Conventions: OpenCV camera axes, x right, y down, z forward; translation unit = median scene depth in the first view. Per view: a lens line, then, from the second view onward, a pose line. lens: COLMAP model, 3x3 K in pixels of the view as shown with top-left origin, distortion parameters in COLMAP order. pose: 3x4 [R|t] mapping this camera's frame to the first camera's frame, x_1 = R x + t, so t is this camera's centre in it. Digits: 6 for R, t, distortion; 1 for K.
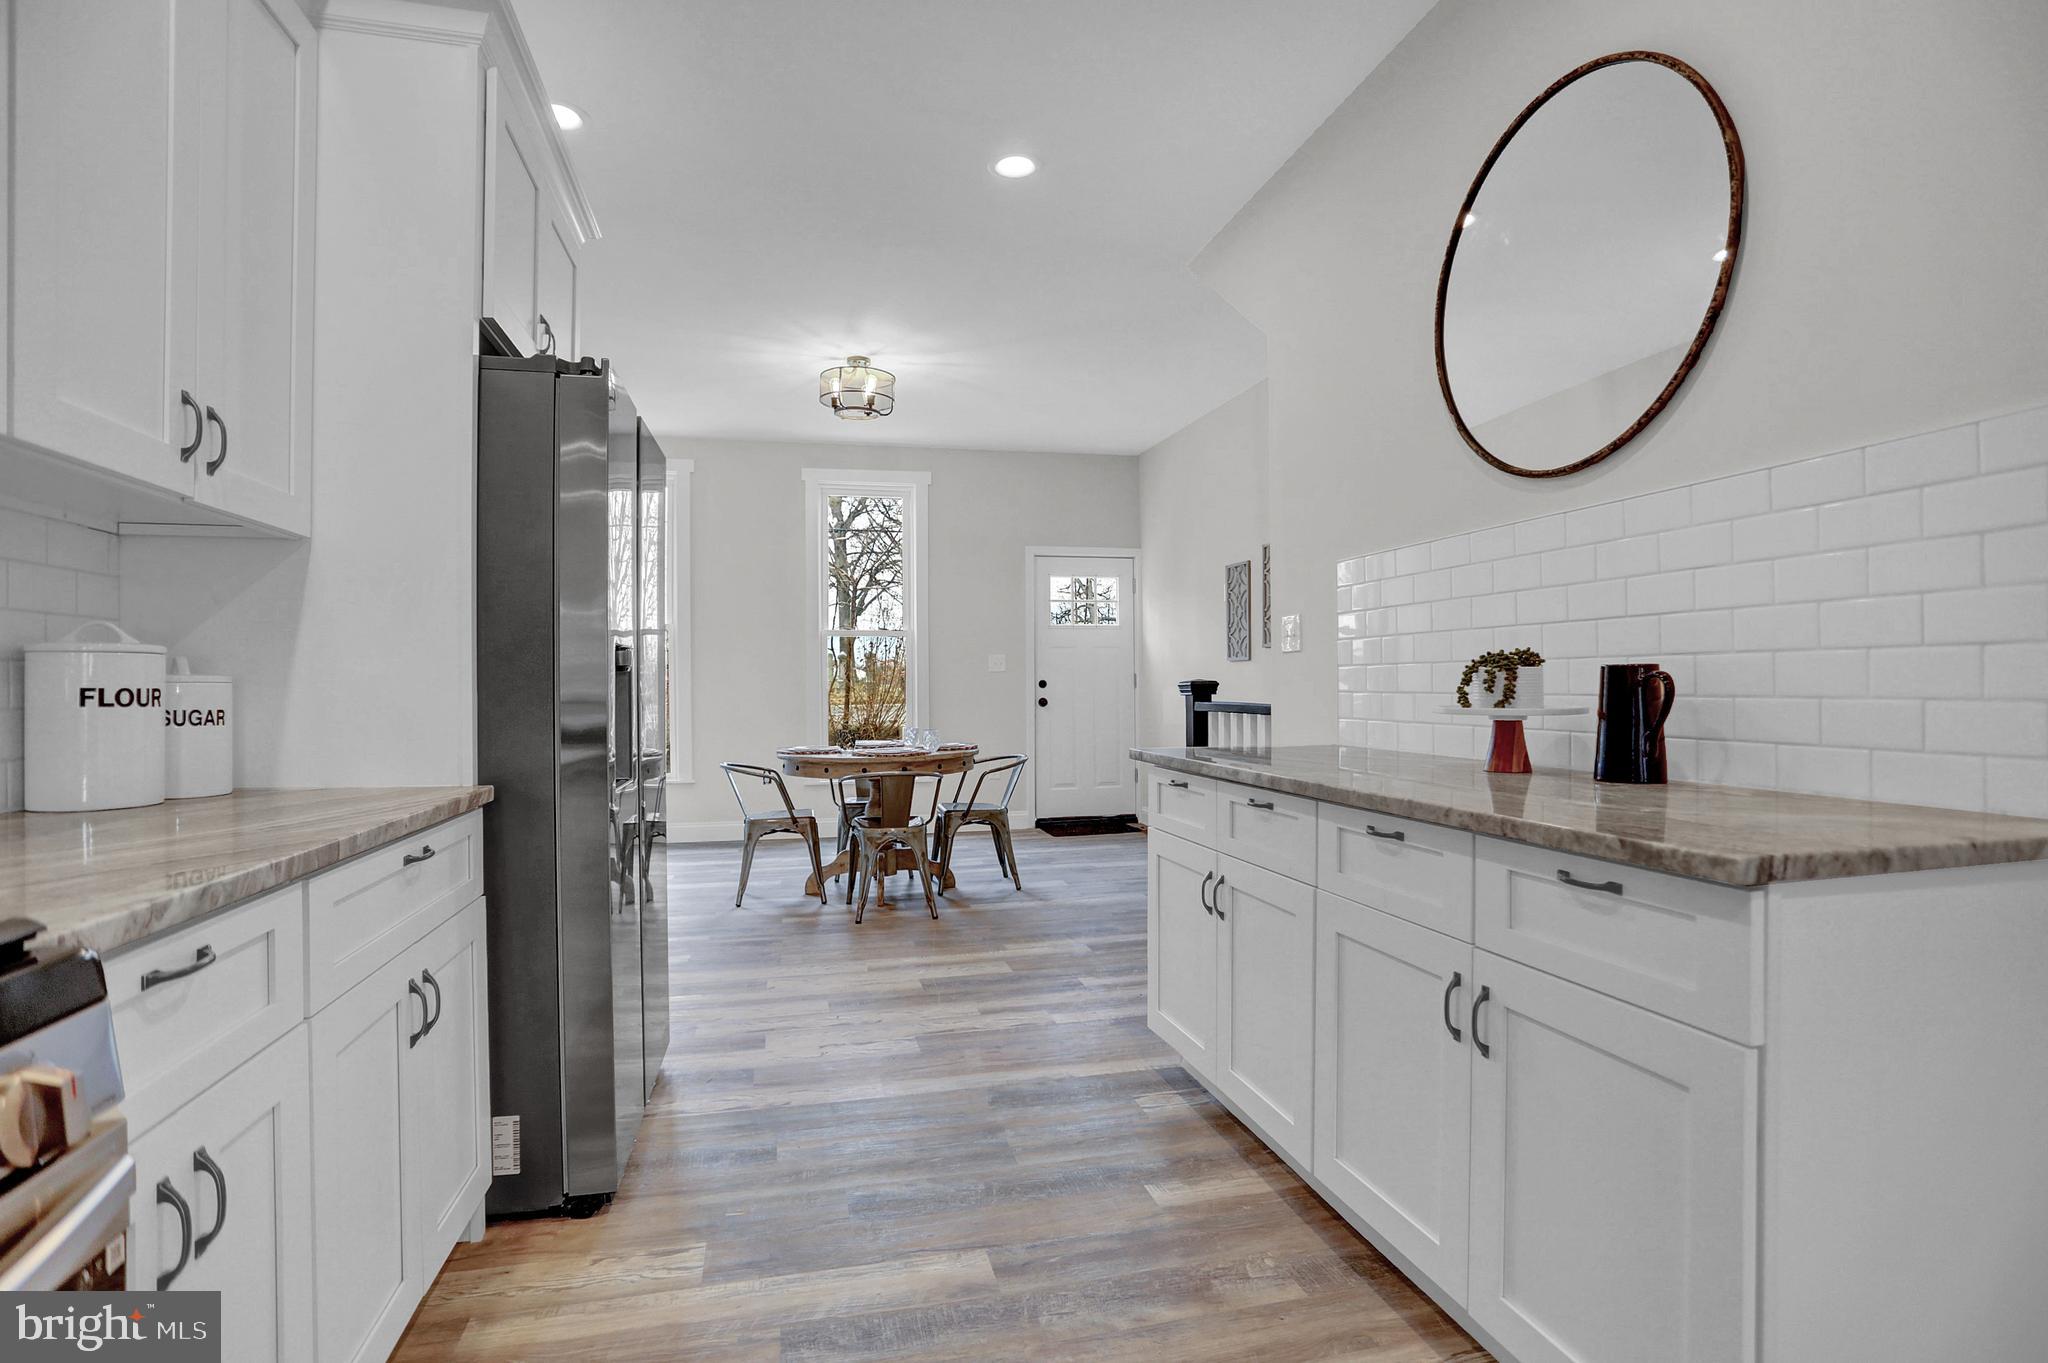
lens RADIAL K [[1004.9, 0, 1032.2], [0, 1004.9, 693.7], [0, 0, 1]] dist [-0.057836, 0.019233]
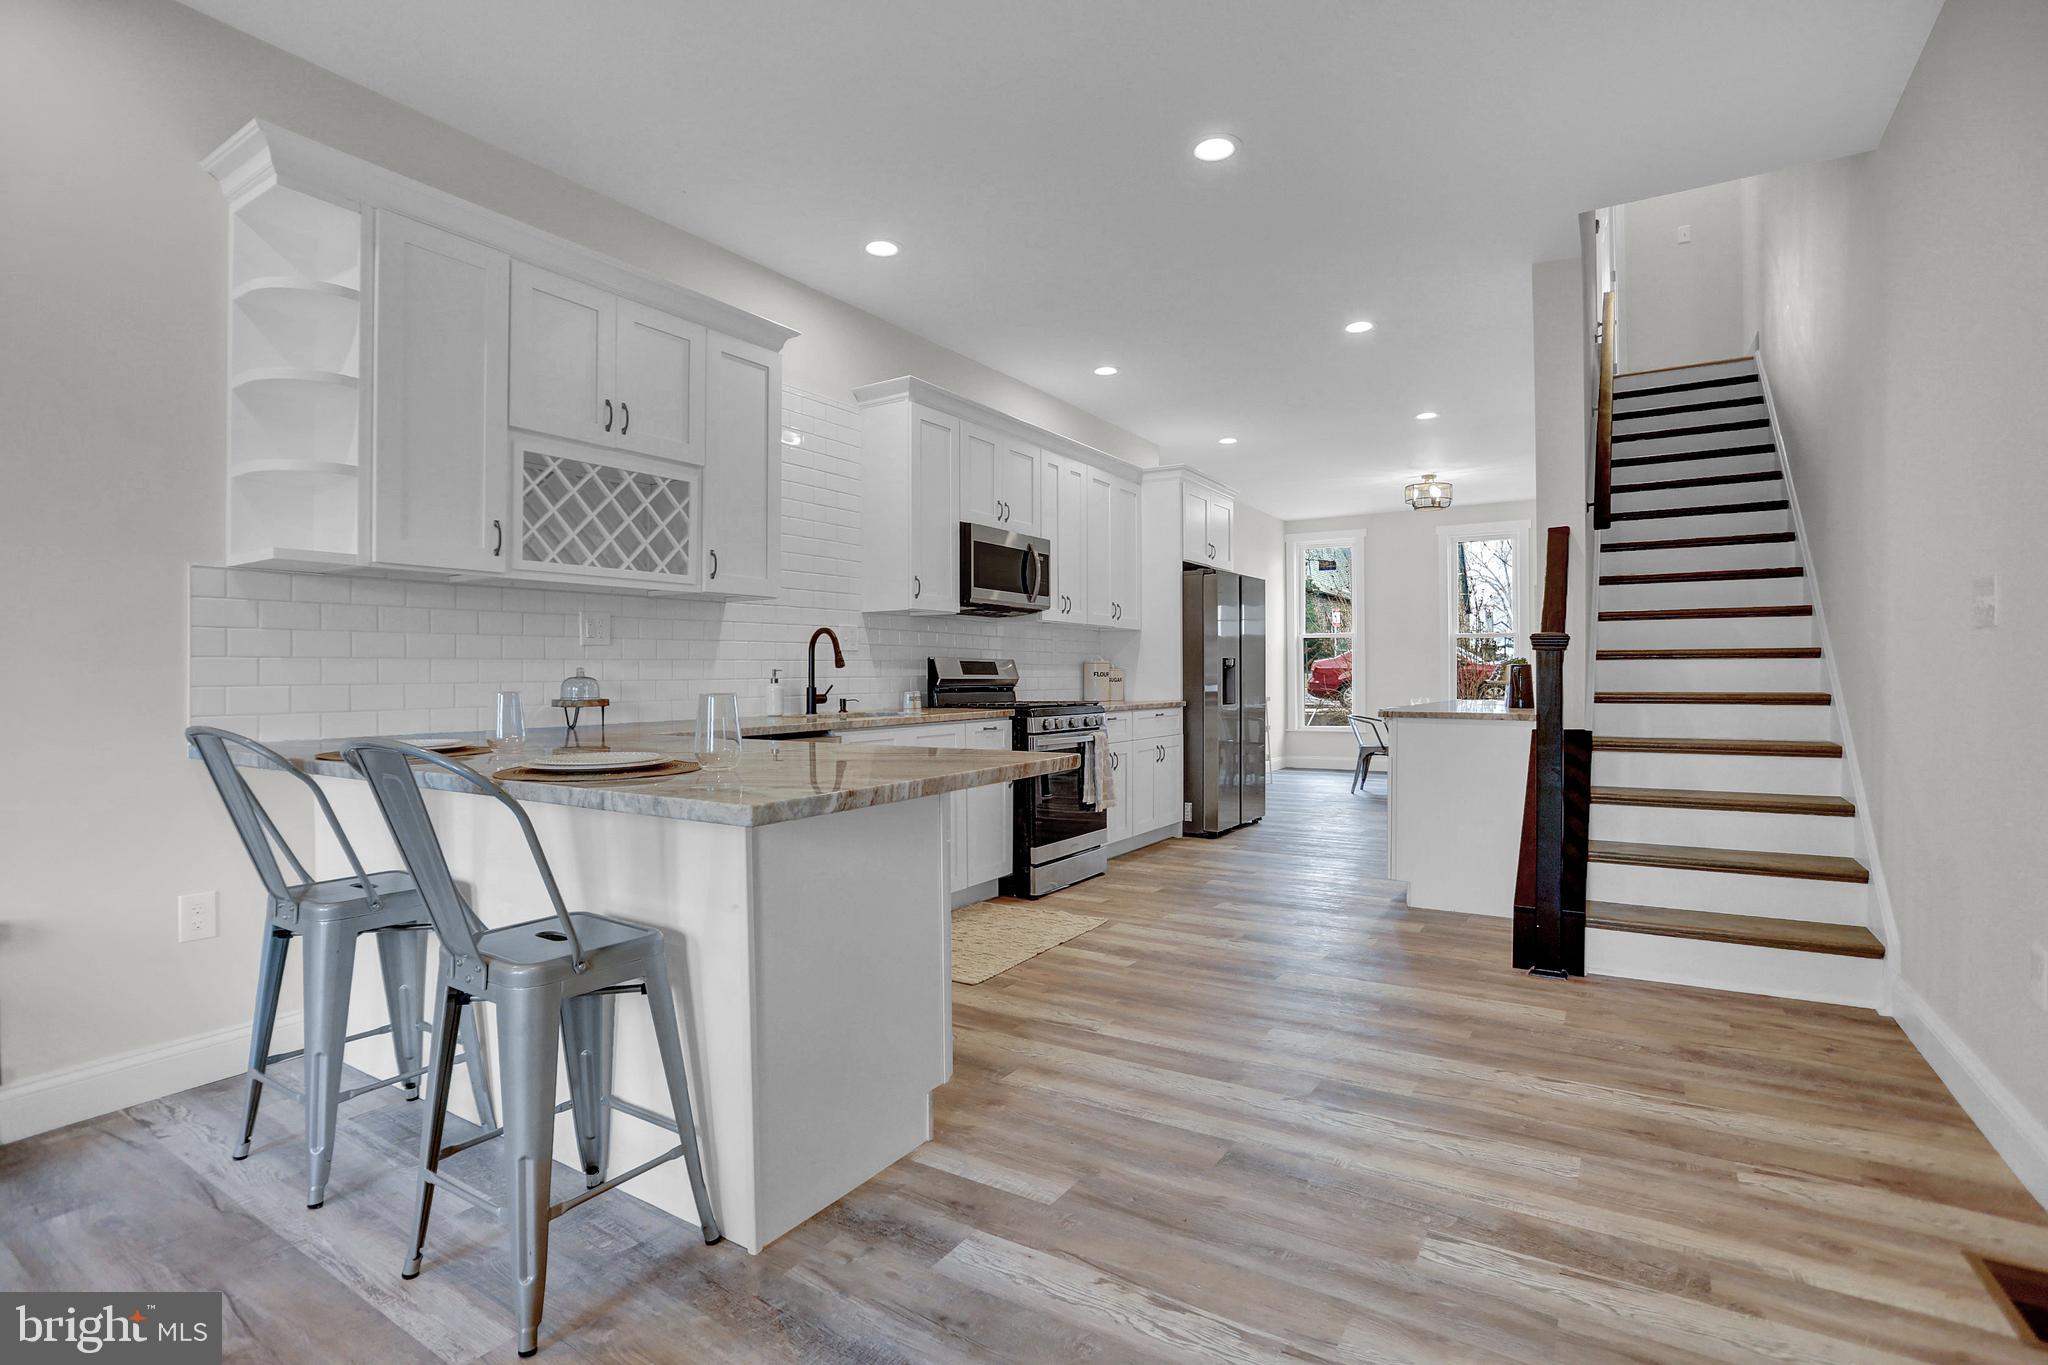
lens RADIAL K [[1004.9, 0, 1038.0], [0, 1004.9, 670.7], [0, 0, 1]] dist [-0.057836, 0.019233]
pose [[0.703966, 0.001307, -0.710232, 0.674559], [-0.007361, 0.999958, -0.005455, 0.005024], [0.710195, 0.009068, 0.703946, -0.778626]]
